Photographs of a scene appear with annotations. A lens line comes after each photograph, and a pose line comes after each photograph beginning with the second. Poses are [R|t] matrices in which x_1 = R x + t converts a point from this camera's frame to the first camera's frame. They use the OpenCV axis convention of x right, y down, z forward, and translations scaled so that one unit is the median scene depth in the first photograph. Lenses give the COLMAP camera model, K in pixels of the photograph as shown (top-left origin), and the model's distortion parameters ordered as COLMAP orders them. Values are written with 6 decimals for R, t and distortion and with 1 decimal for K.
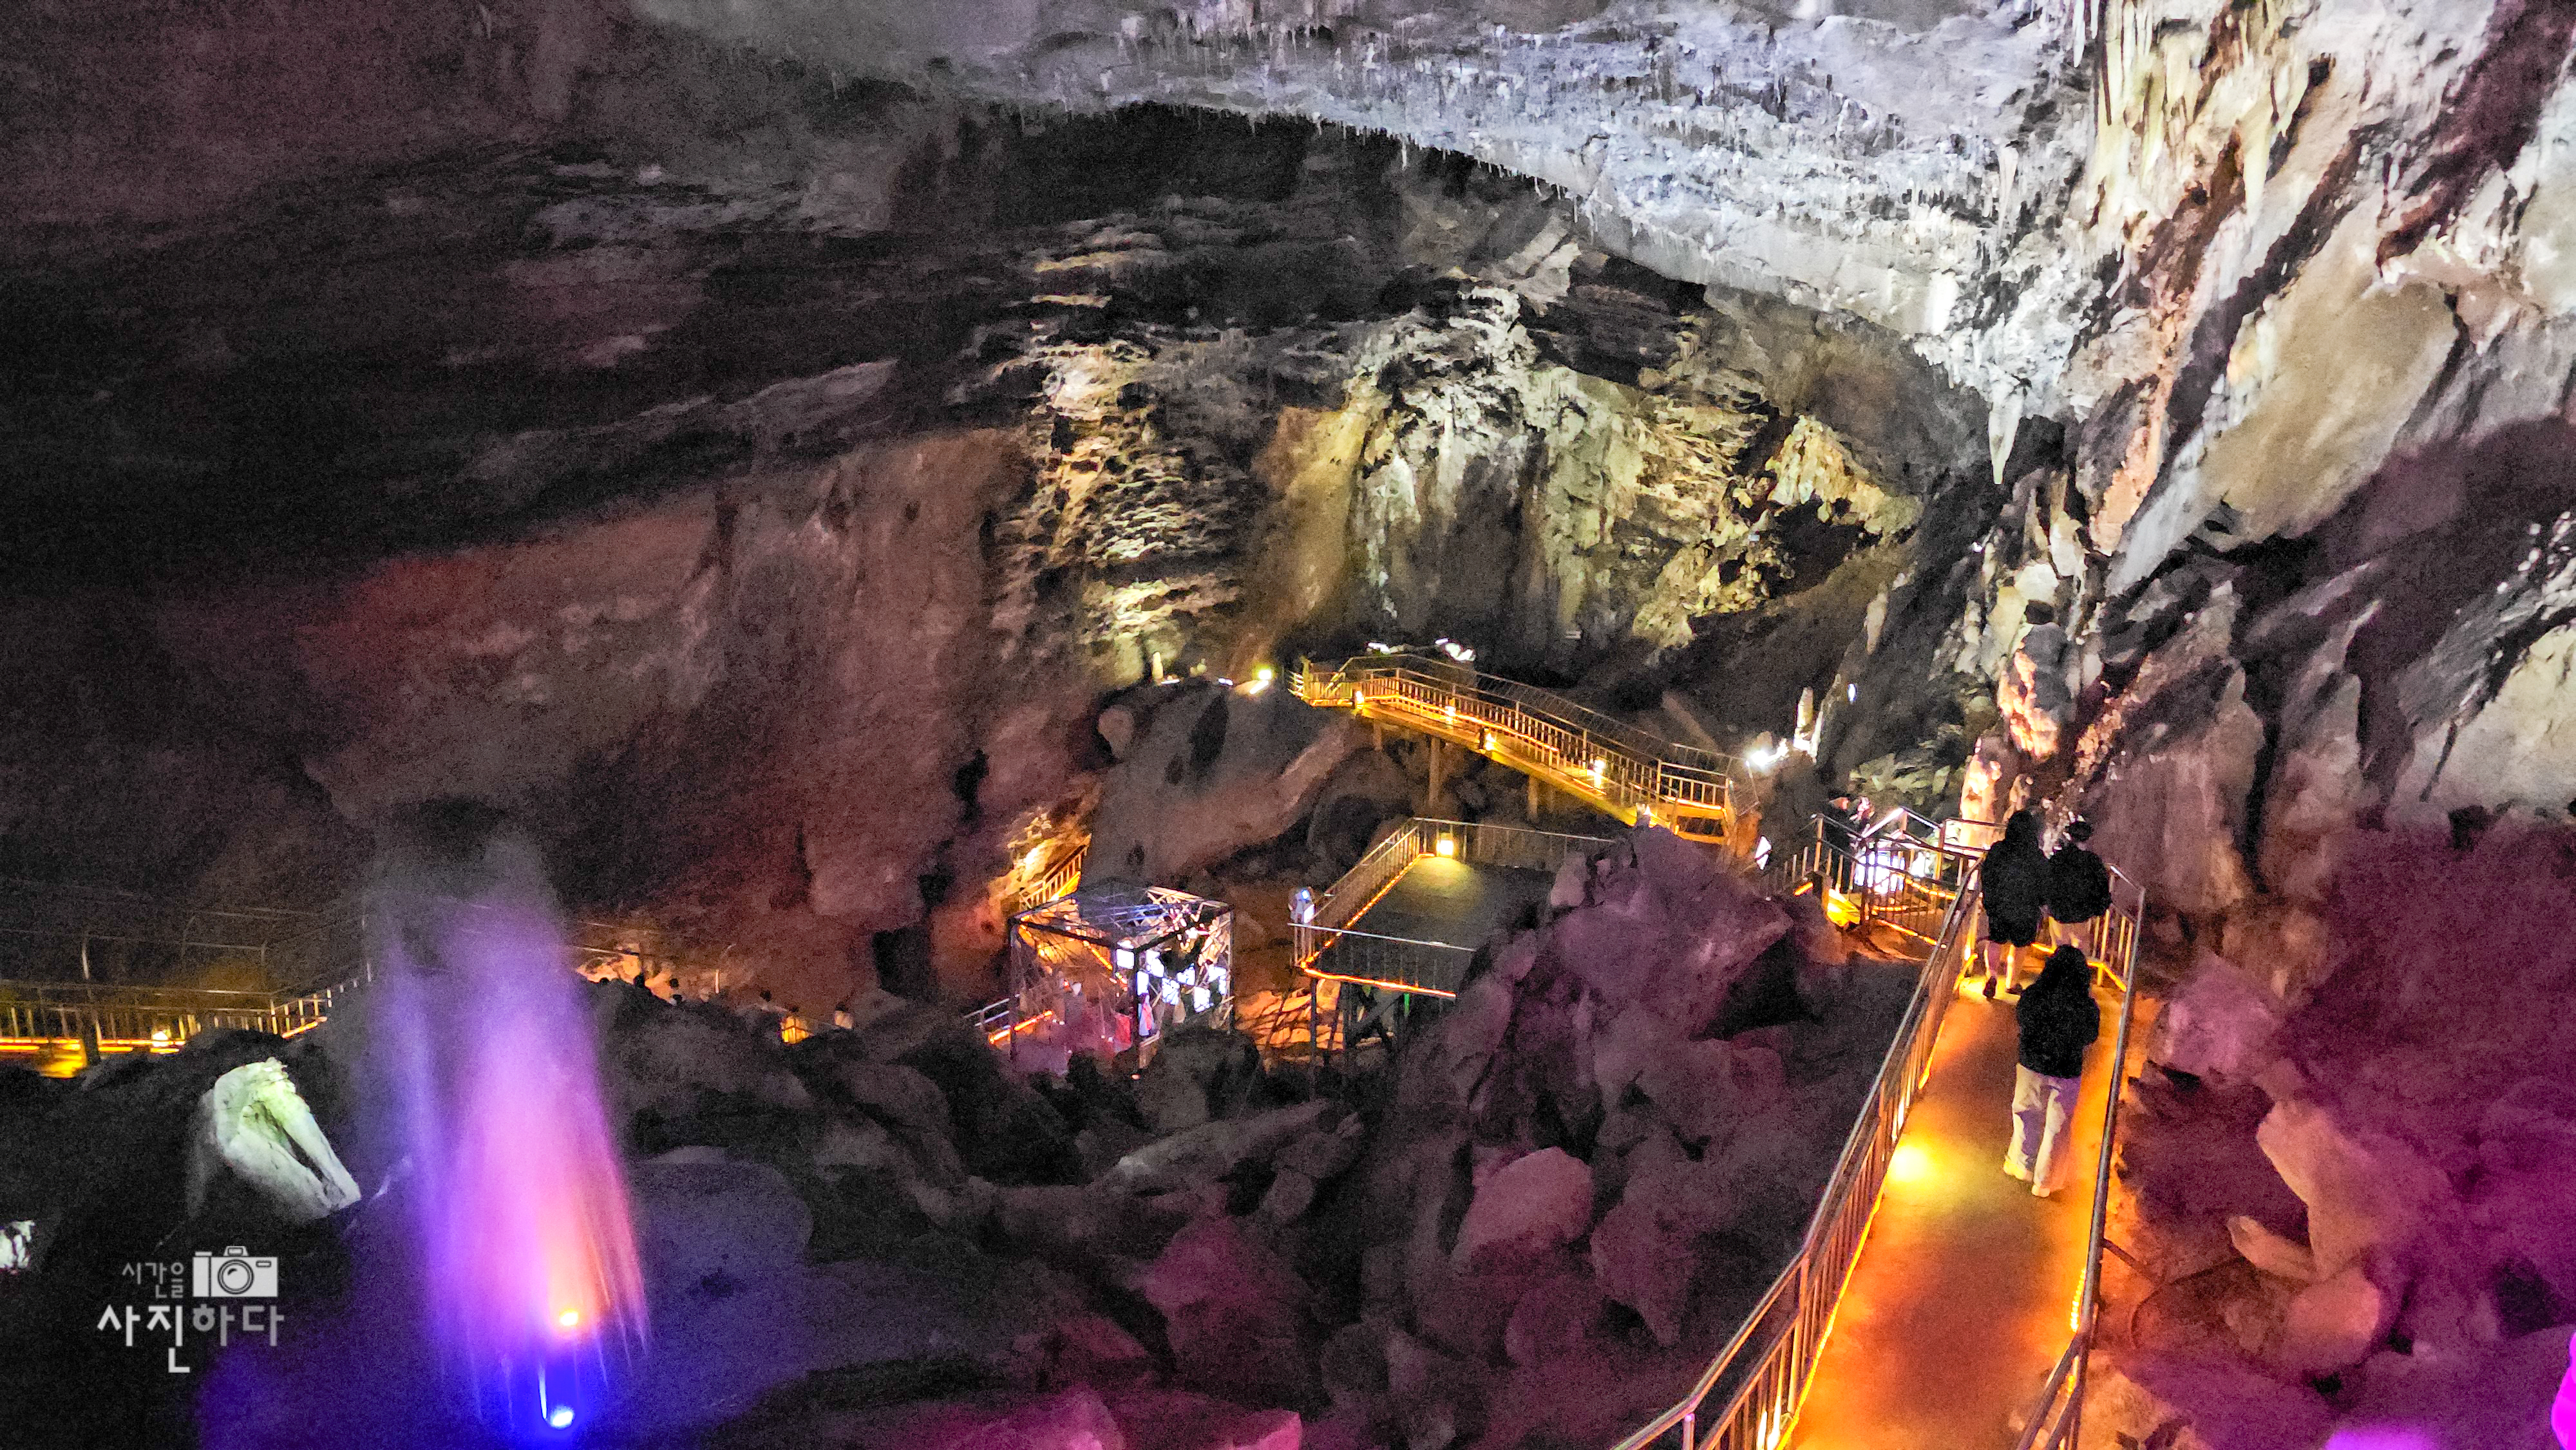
lens RADIAL K [[1700.8, 0, 1296.3], [0, 1700.8, 730.8], [0, 0, 1]] dist [0.119285, -0.107954]
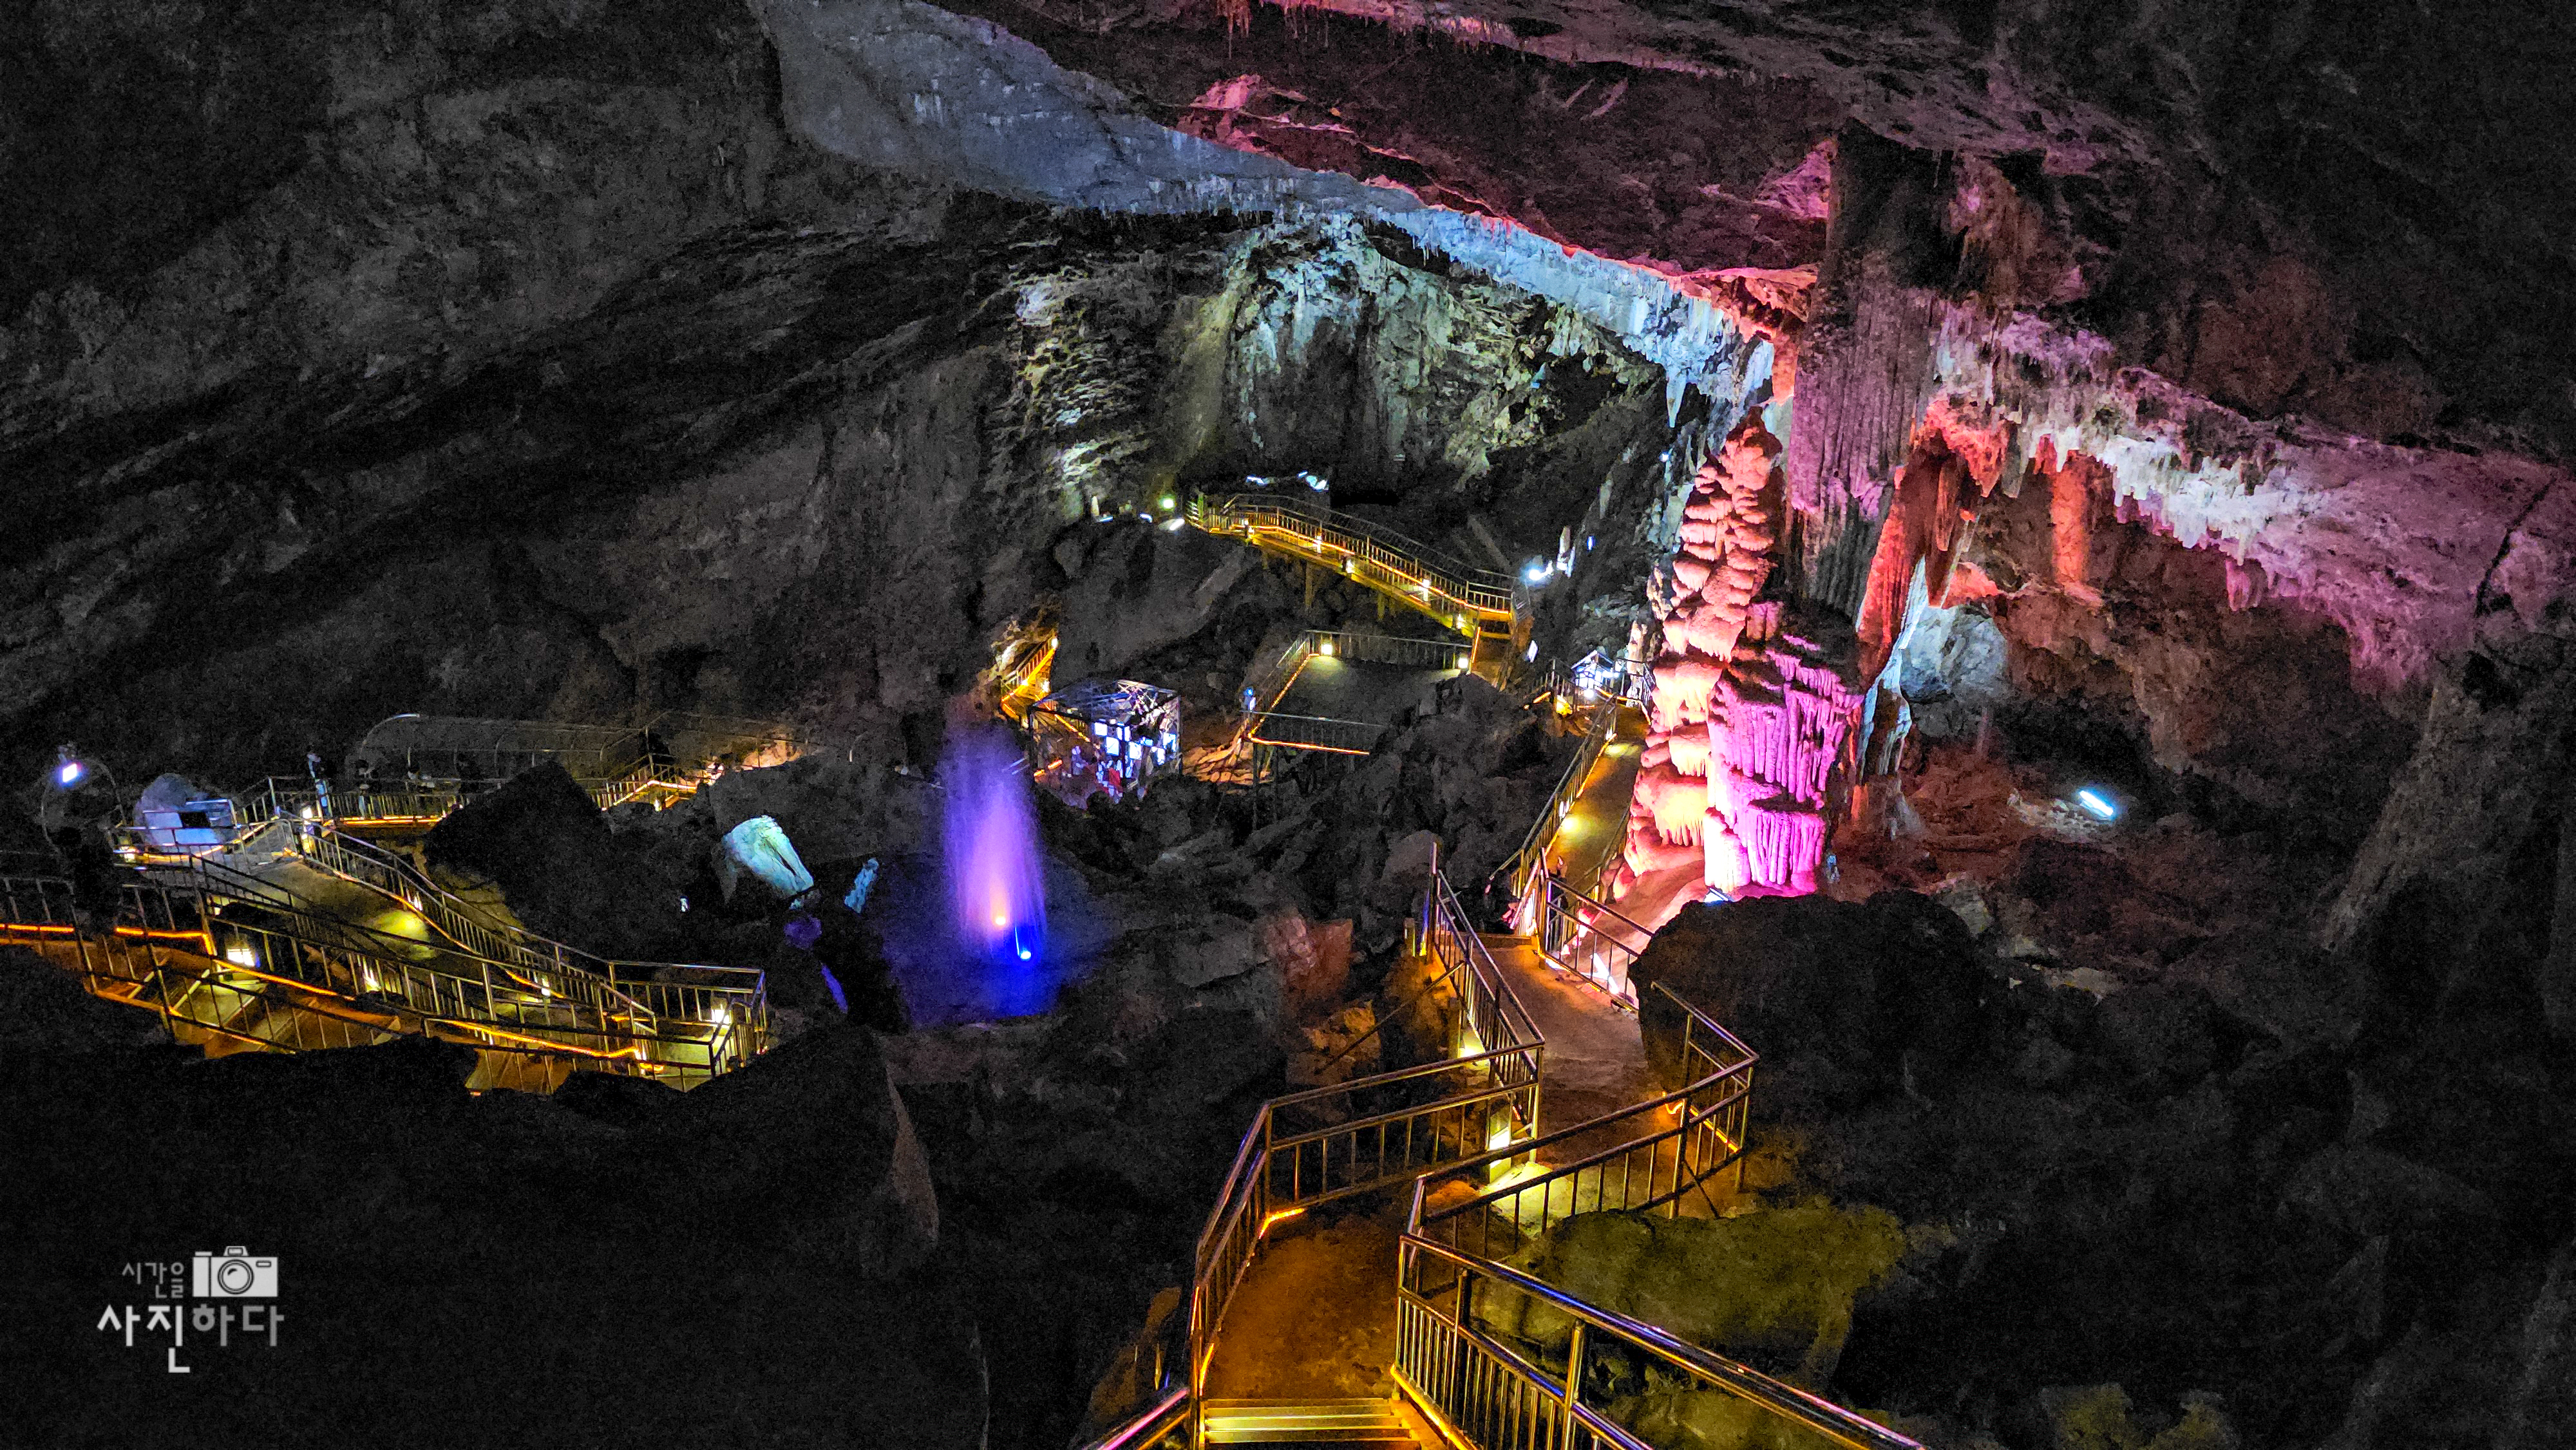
lens RADIAL K [[1683.0, 0, 1288.0], [0, 1683.0, 725.0], [0, 0, 1]] dist [0.158564, -0.248983]
pose [[0.993653, -0.039672, 0.105265, -0.081471], [0.022897, 0.987488, 0.156021, -0.075337], [-0.110138, -0.152620, 0.982129, -0.350954]]
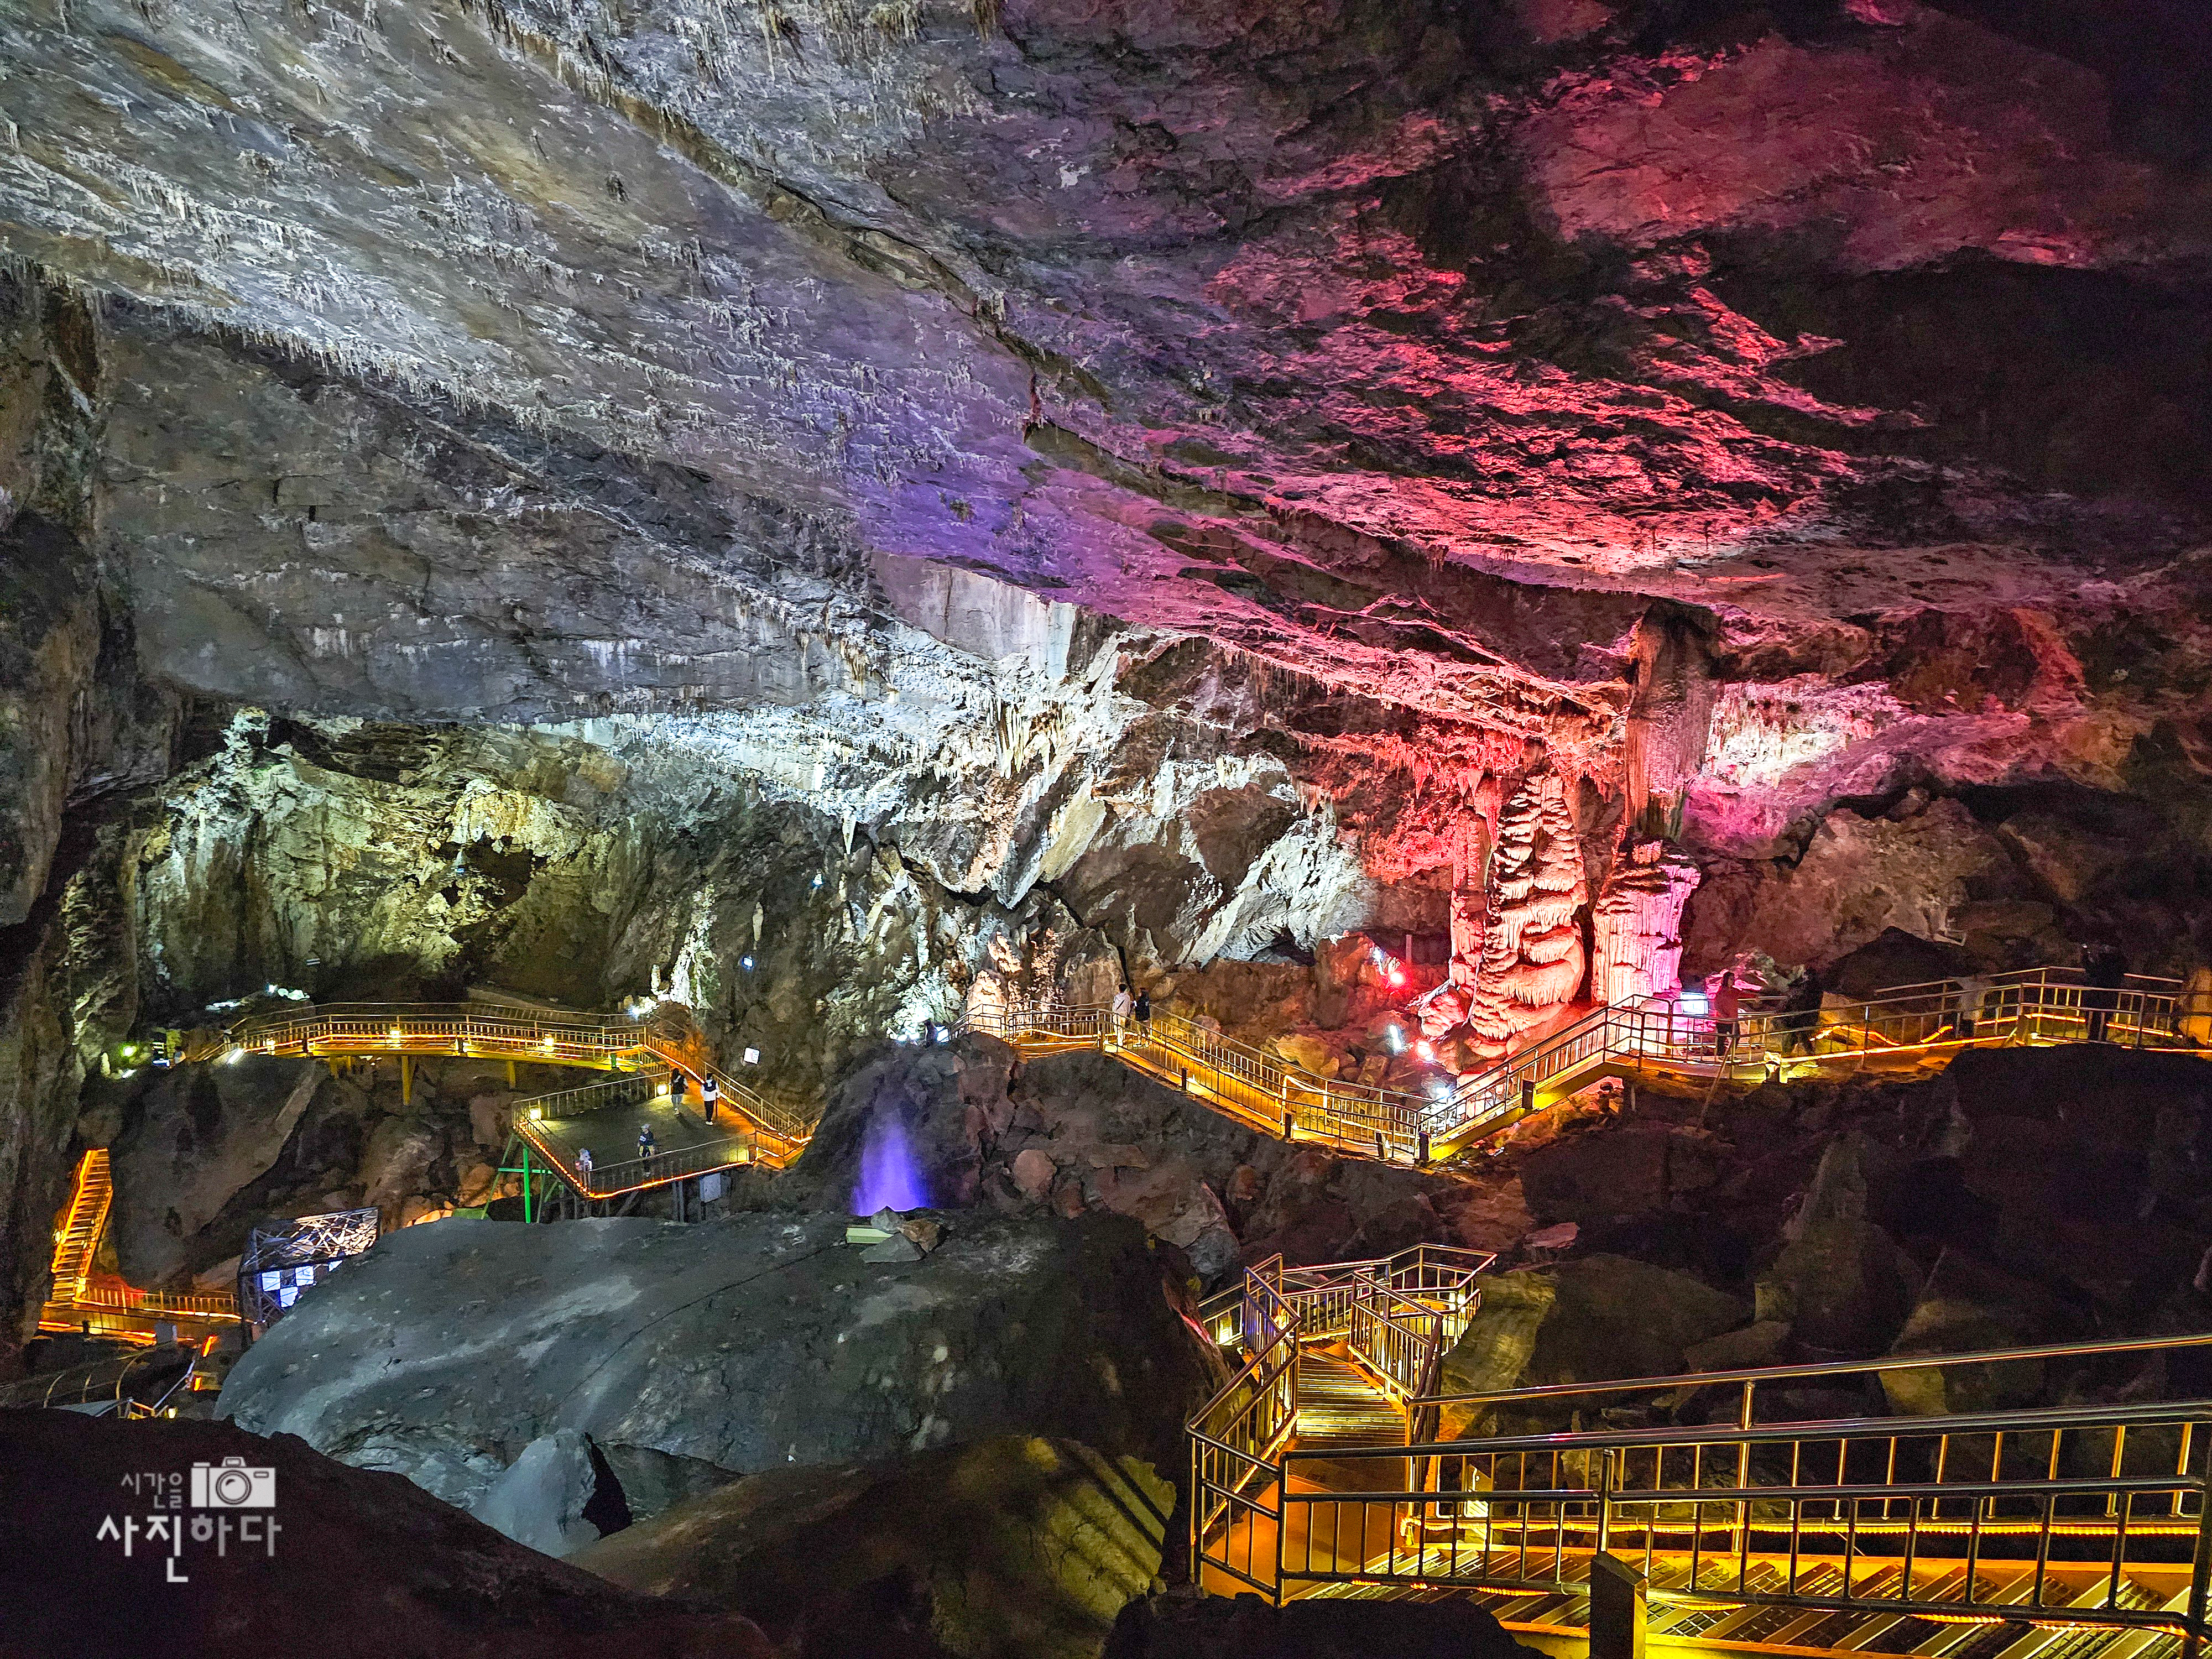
lens RADIAL K [[1437.1, 0, 1074.5], [0, 1437.1, 814.0], [0, 0, 1]] dist [0.090851, -0.089513]
pose [[0.540692, -0.128337, 0.831373, -0.566551], [0.188485, 0.981649, 0.028951, -0.116016], [-0.819832, 0.141048, 0.554960, -0.144862]]
